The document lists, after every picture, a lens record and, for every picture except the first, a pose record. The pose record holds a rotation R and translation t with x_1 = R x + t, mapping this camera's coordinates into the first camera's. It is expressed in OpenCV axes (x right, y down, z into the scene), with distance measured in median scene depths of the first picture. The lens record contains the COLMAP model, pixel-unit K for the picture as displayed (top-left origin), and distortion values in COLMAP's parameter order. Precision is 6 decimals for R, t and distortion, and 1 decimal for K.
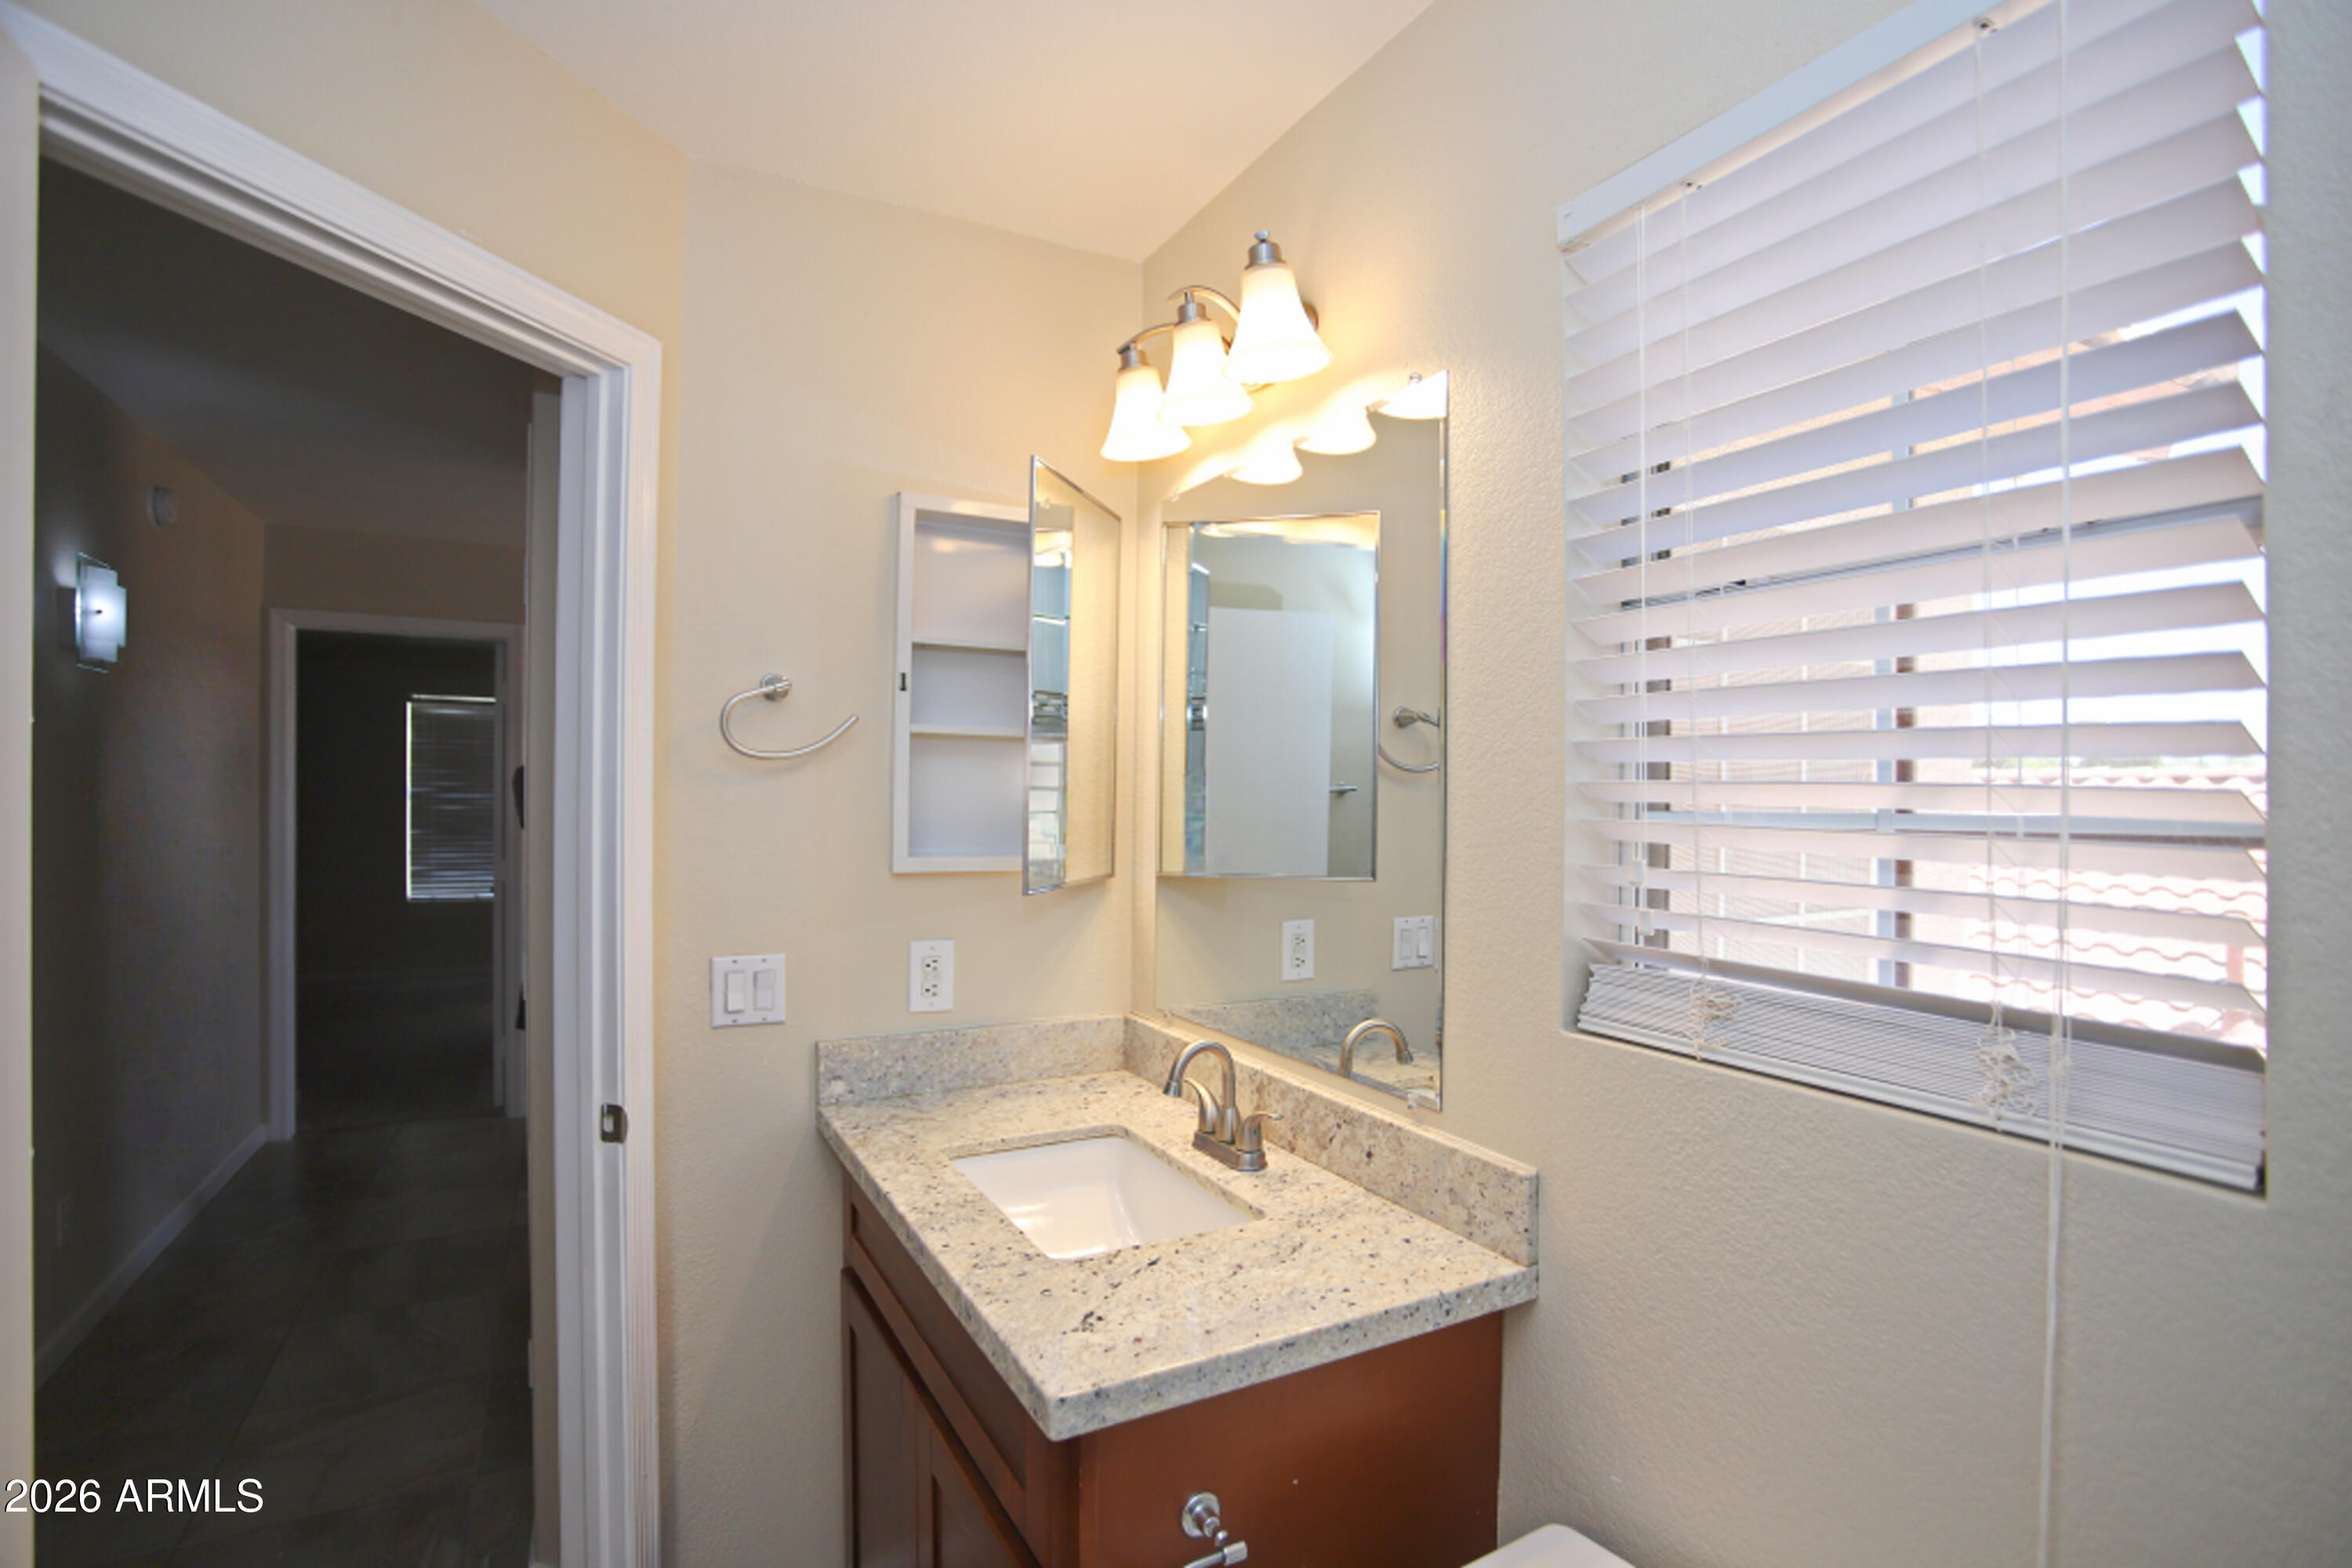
lens RADIAL K [[1134.6, 0, 1183.6], [0, 1134.6, 792.4], [0, 0, 1]] dist [-0.072153, 0.029288]
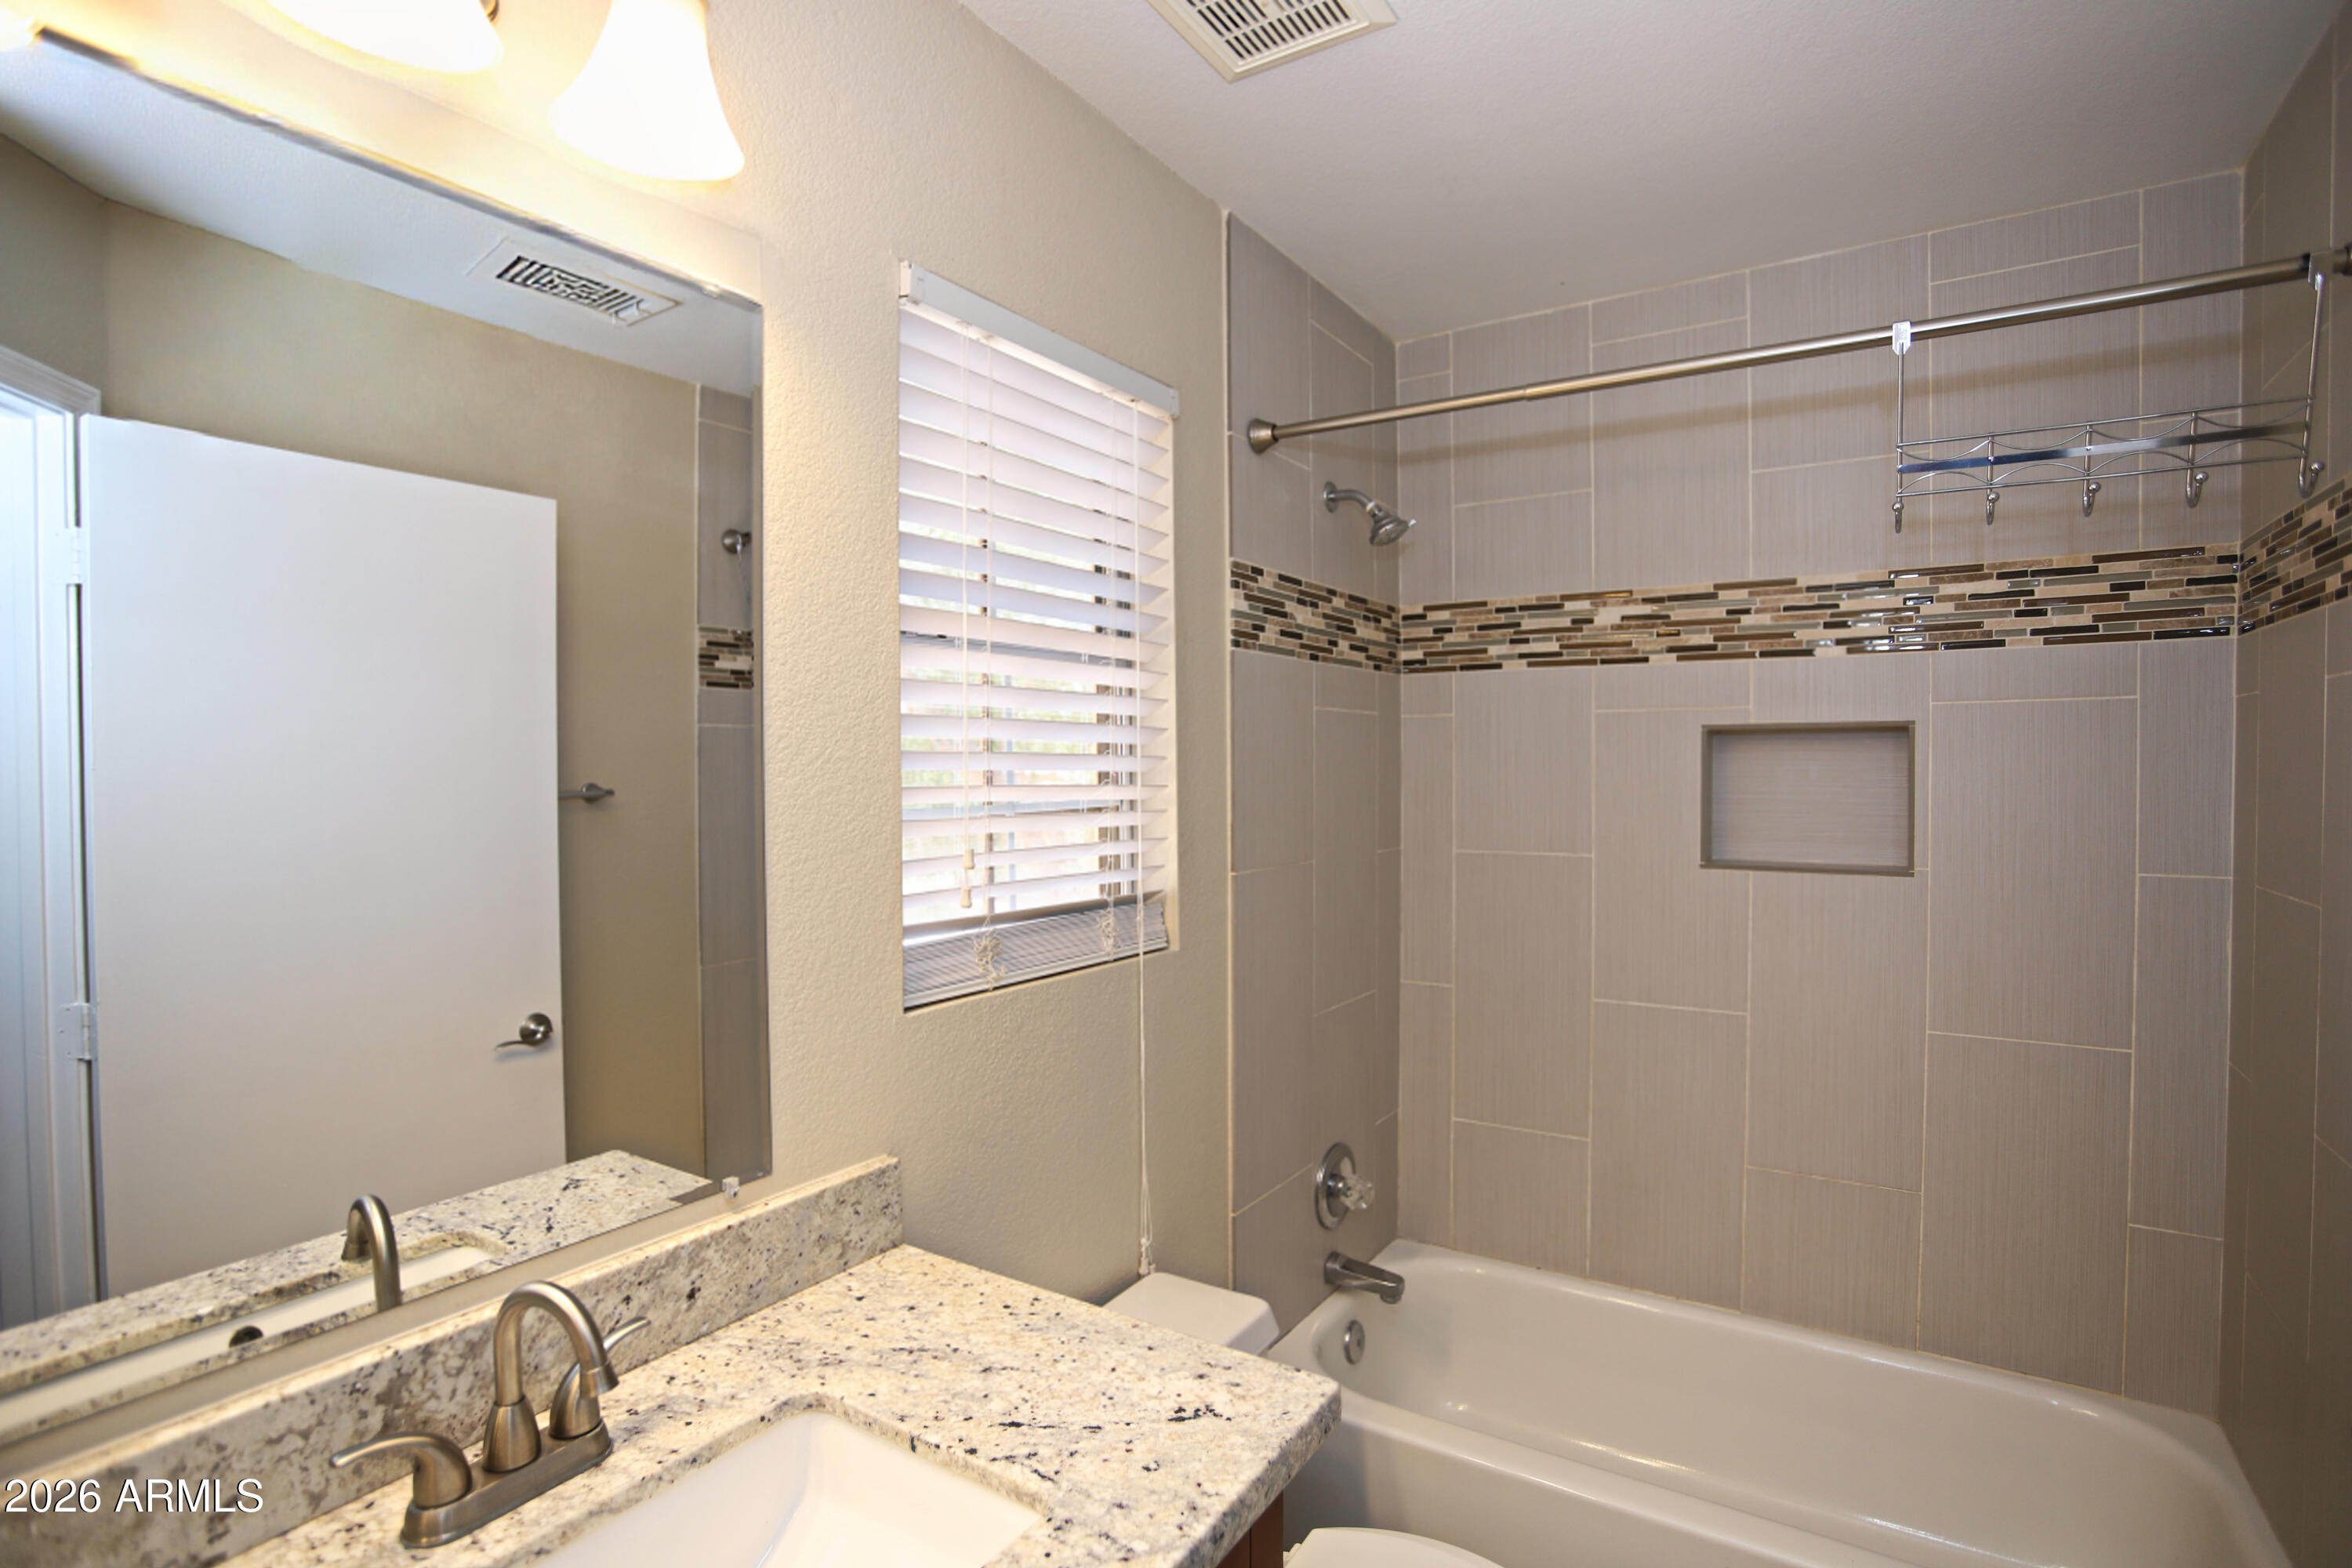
lens RADIAL K [[1134.6, 0, 1183.6], [0, 1134.6, 792.4], [0, 0, 1]] dist [-0.072153, 0.029288]
pose [[-0.479050, -0.031714, 0.877215, -0.705896], [-0.002289, 0.999389, 0.034881, -0.042603], [-0.877785, 0.014702, -0.478830, 1.193537]]
